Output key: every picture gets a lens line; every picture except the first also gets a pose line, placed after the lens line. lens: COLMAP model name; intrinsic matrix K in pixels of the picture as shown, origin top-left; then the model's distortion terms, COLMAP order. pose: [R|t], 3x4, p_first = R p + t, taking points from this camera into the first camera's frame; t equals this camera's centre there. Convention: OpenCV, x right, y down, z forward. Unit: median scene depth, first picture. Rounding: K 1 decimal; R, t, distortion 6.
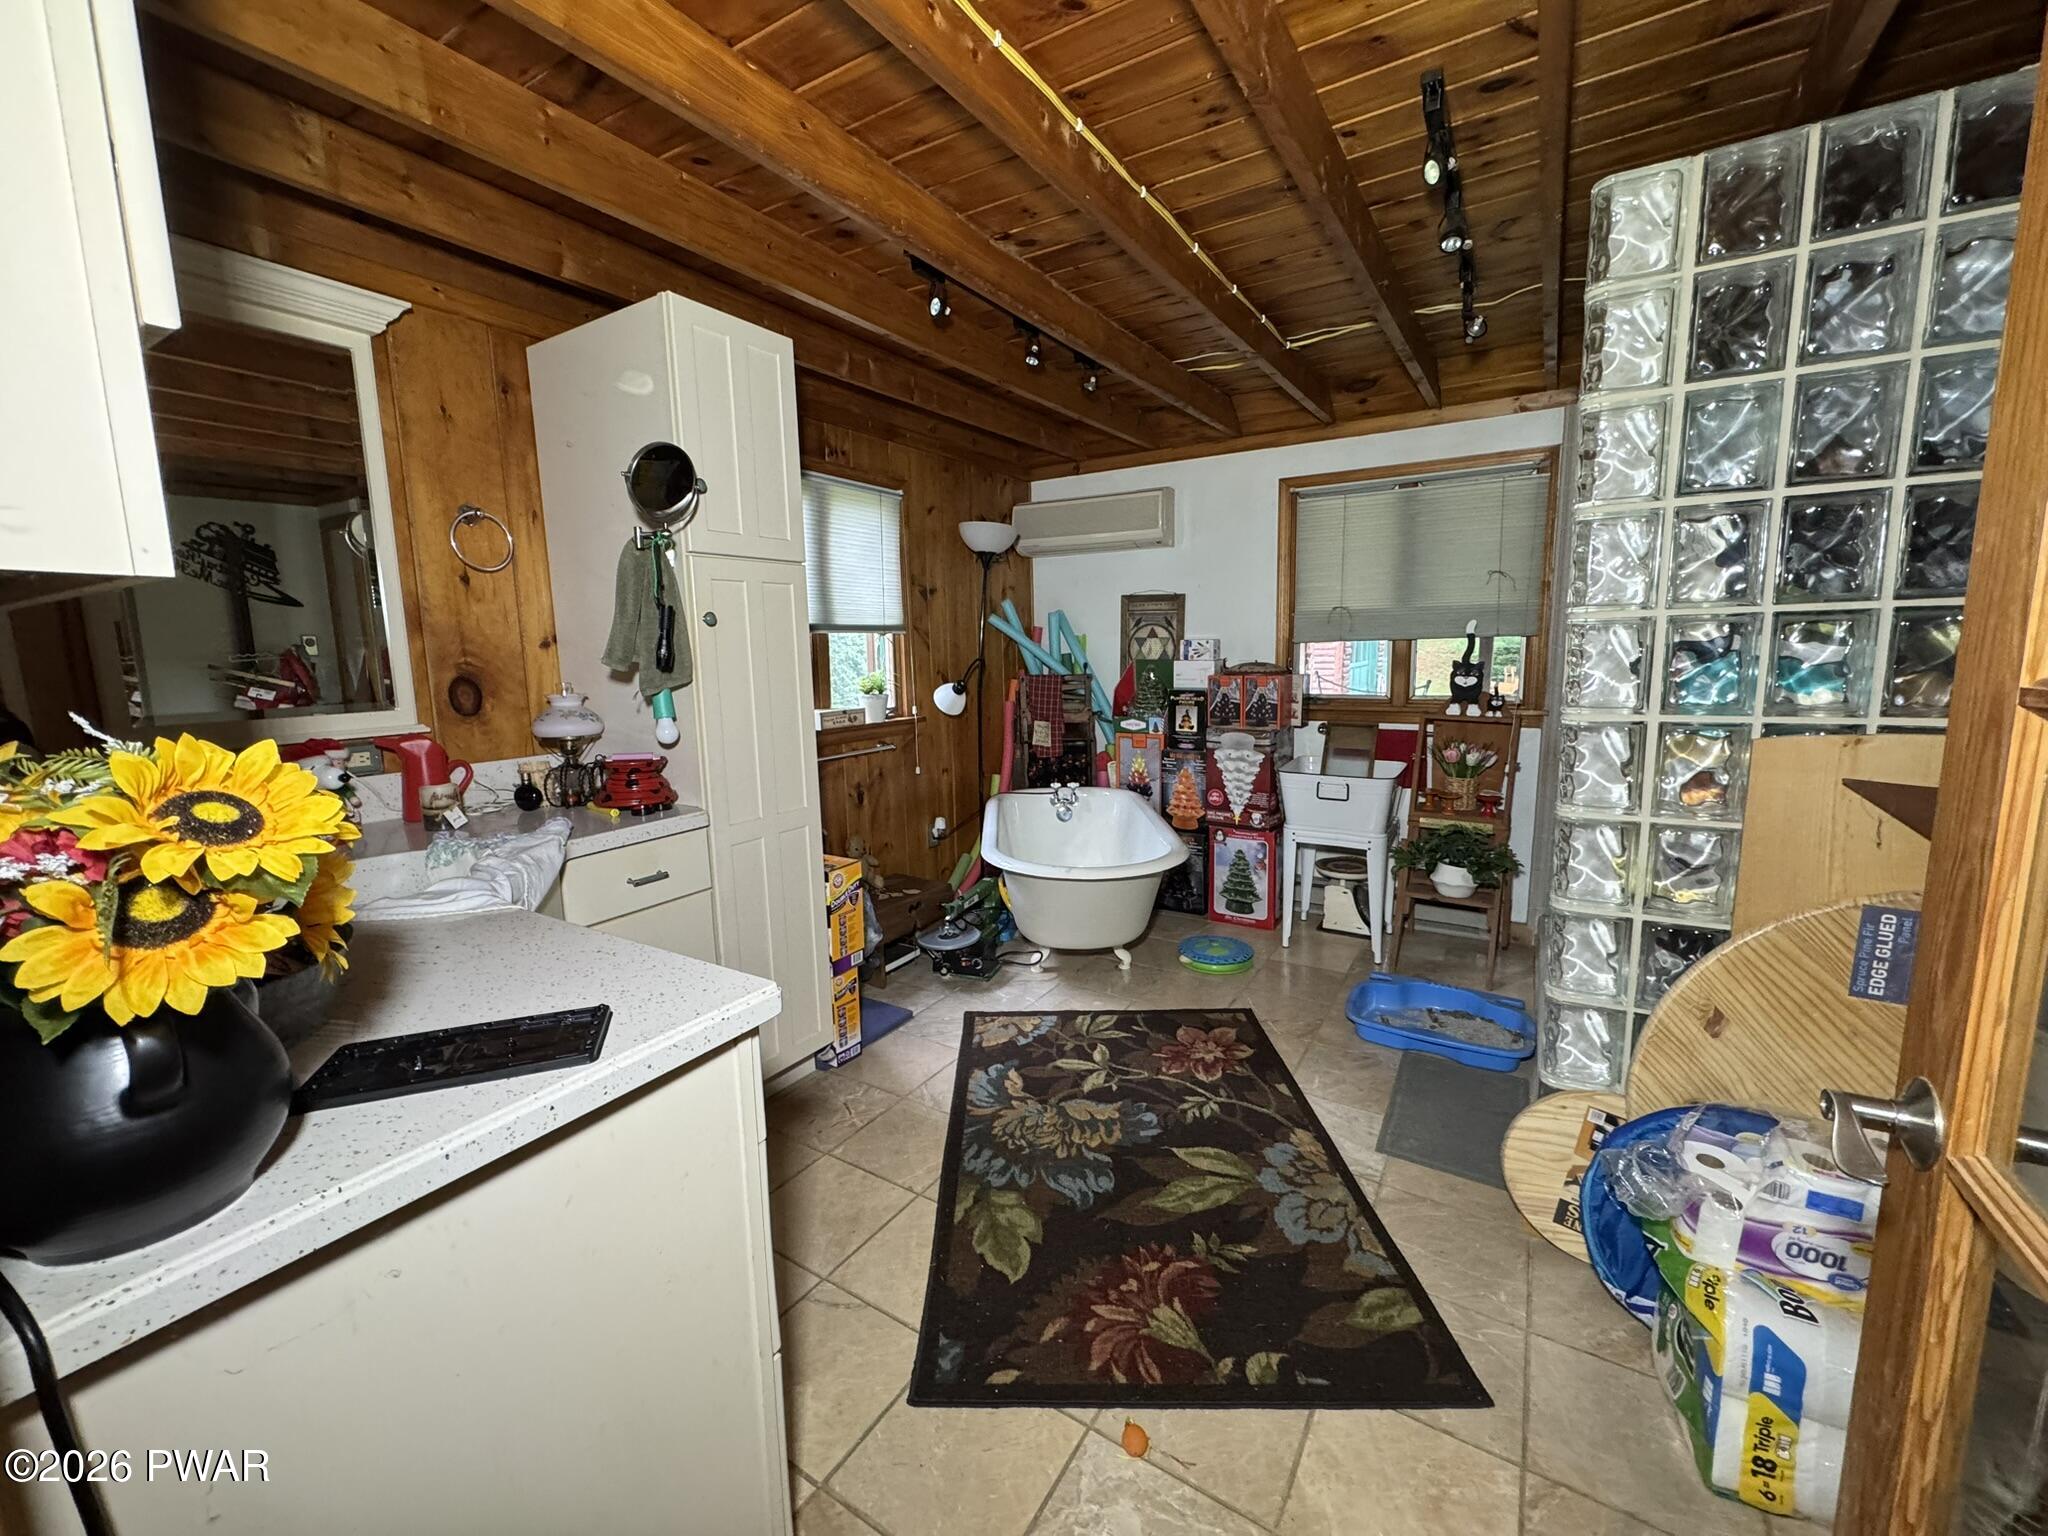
lens RADIAL K [[816.5, 0, 1020.3], [0, 816.5, 760.0], [0, 0, 1]] dist [-0.002464, 0.000117]
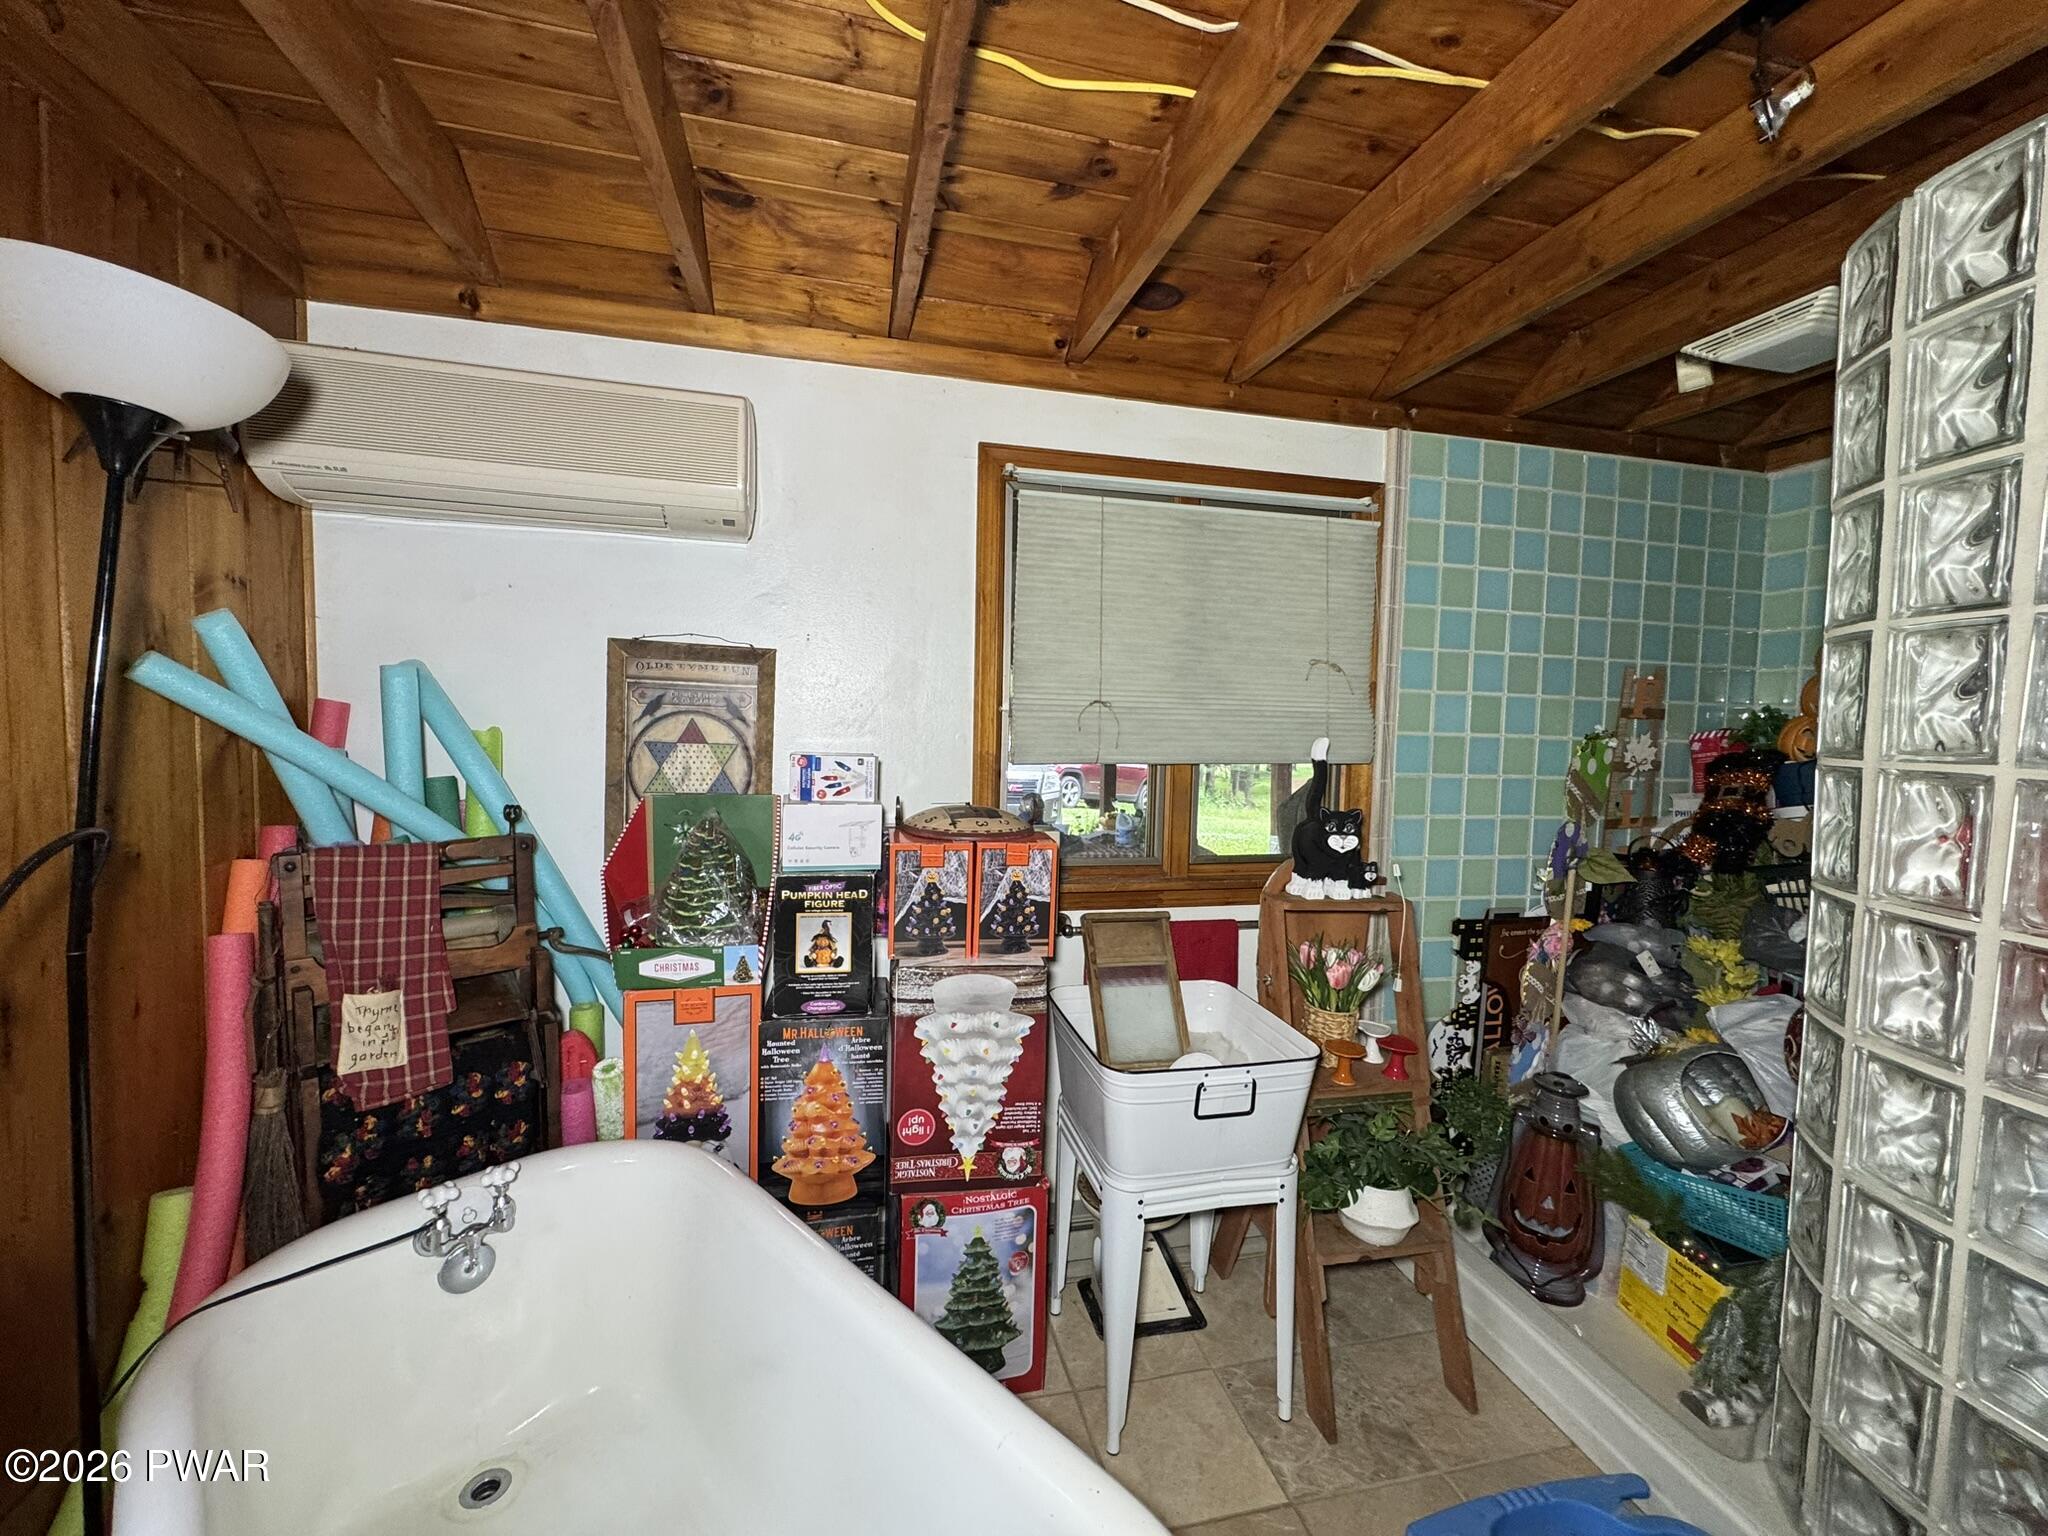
lens RADIAL K [[816.5, 0, 1018.6], [0, 816.5, 764.8], [0, 0, 1]] dist [-0.002464, 0.000117]
pose [[0.703472, -0.003477, 0.710715, -0.024178], [0.062192, 0.996453, -0.056684, -0.109630], [-0.707997, 0.084076, 0.701193, 0.615944]]
